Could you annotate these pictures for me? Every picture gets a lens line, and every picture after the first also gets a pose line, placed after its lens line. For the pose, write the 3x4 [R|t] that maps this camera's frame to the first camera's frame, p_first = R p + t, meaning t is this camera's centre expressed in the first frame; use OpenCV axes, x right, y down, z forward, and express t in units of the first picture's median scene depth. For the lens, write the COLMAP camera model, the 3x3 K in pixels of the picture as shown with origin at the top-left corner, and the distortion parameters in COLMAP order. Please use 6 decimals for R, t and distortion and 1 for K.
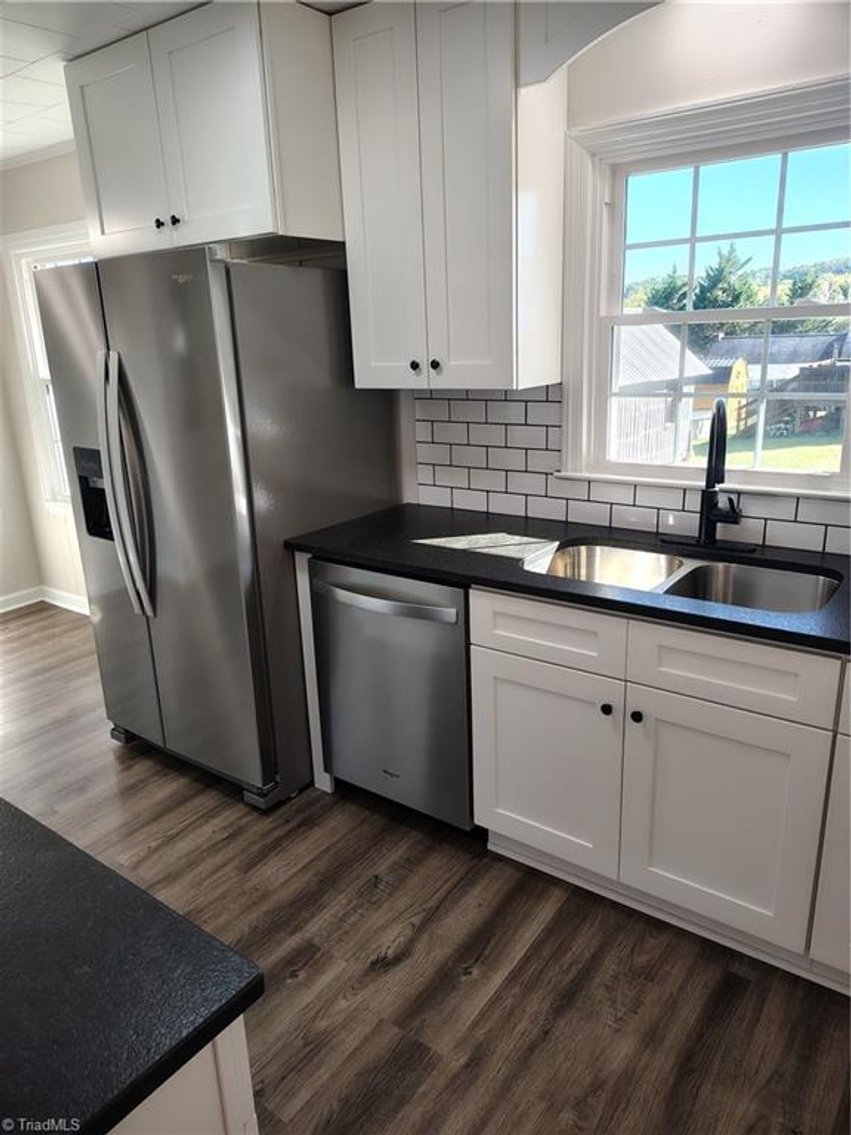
lens RADIAL K [[790.2, 0, 416.7], [0, 790.2, 564.9], [0, 0, 1]] dist [0.058748, -0.077624]
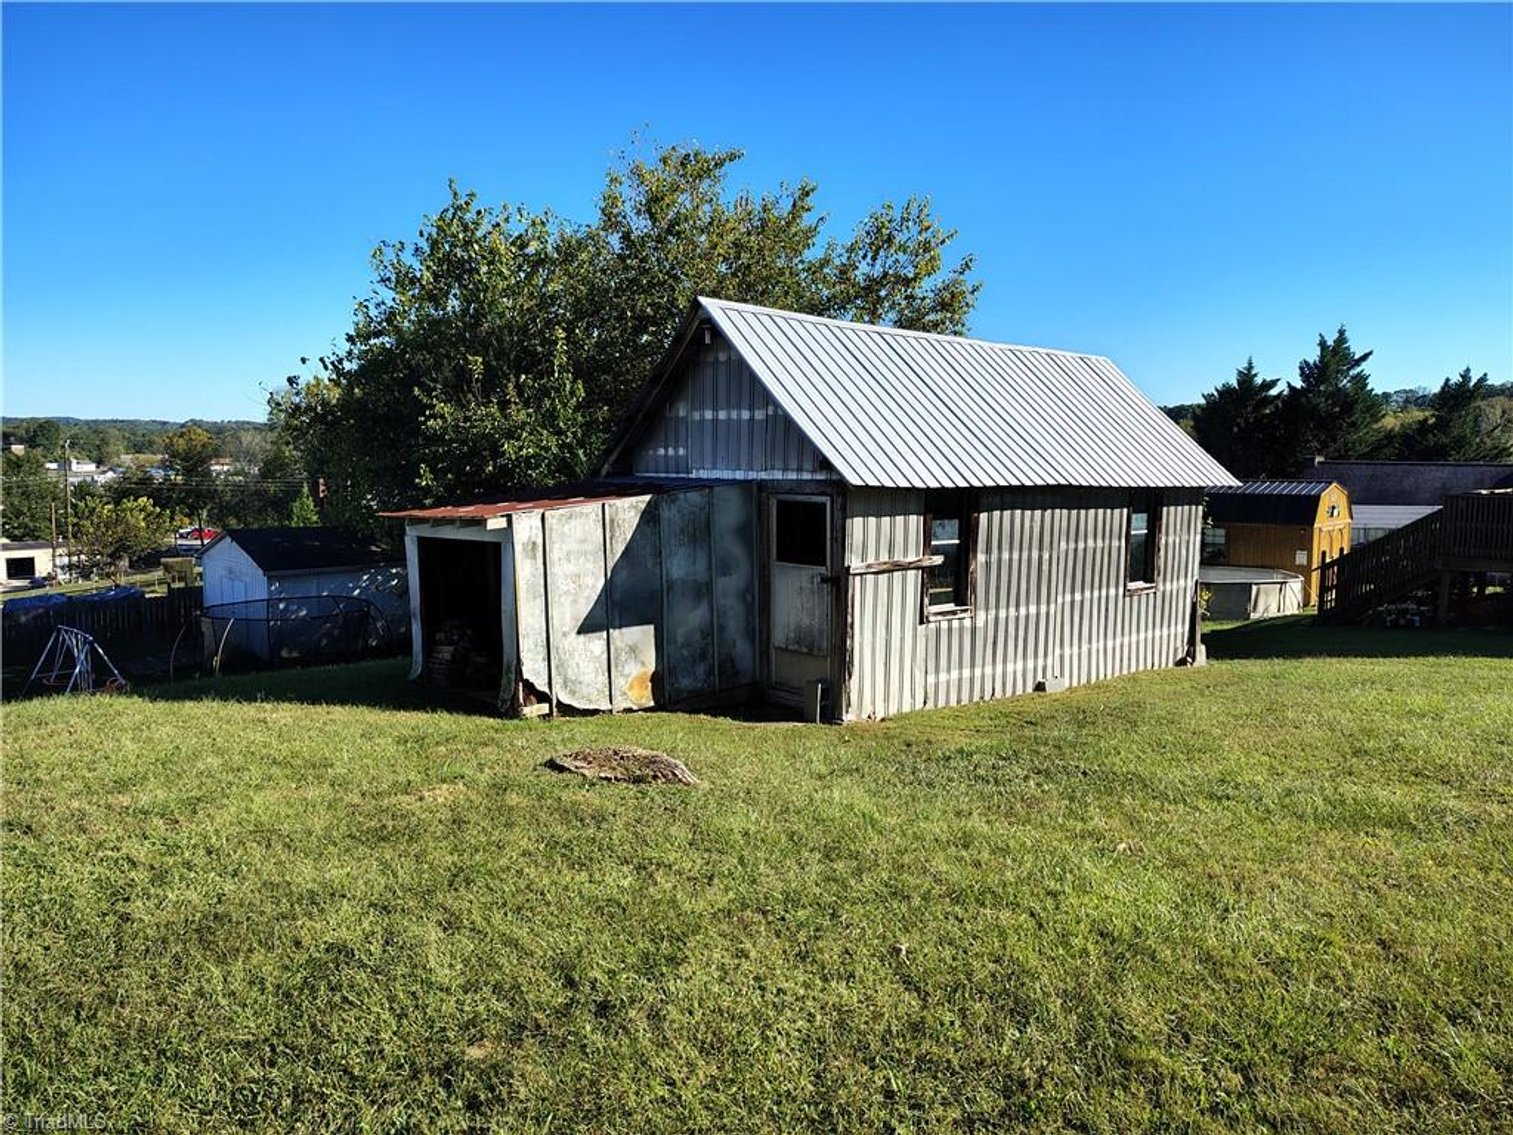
lens RADIAL K [[1060.8, 0, 757.1], [0, 1060.8, 566.7], [0, 0, 1]] dist [0.056089, -0.068562]
pose [[0.988012, 0.063790, -0.140583, 1.394979], [-0.087355, 0.981838, -0.168413, -0.480564], [0.127287, 0.178675, 0.975640, 2.757331]]
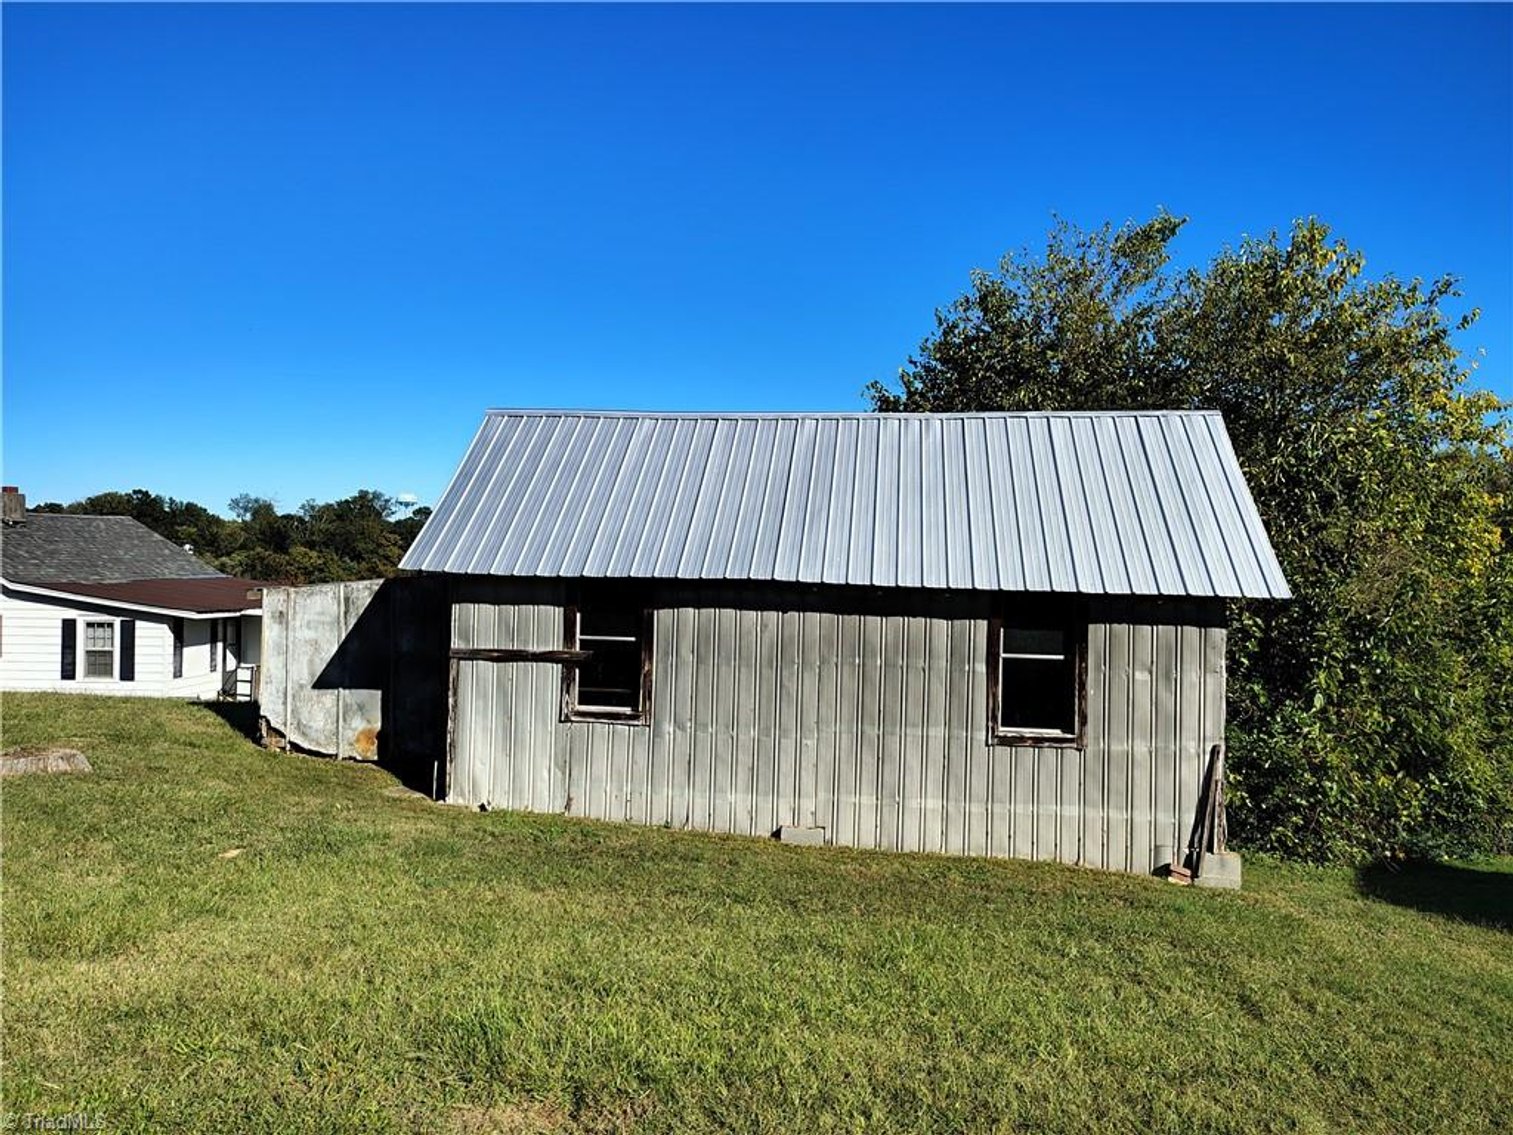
lens RADIAL K [[1060.8, 0, 757.1], [0, 1060.8, 566.7], [0, 0, 1]] dist [0.056089, -0.068562]
pose [[0.497139, 0.052533, -0.866079, 4.624343], [-0.271038, 0.957619, -0.097493, -1.249233], [0.824252, 0.283208, 0.490308, 5.063953]]
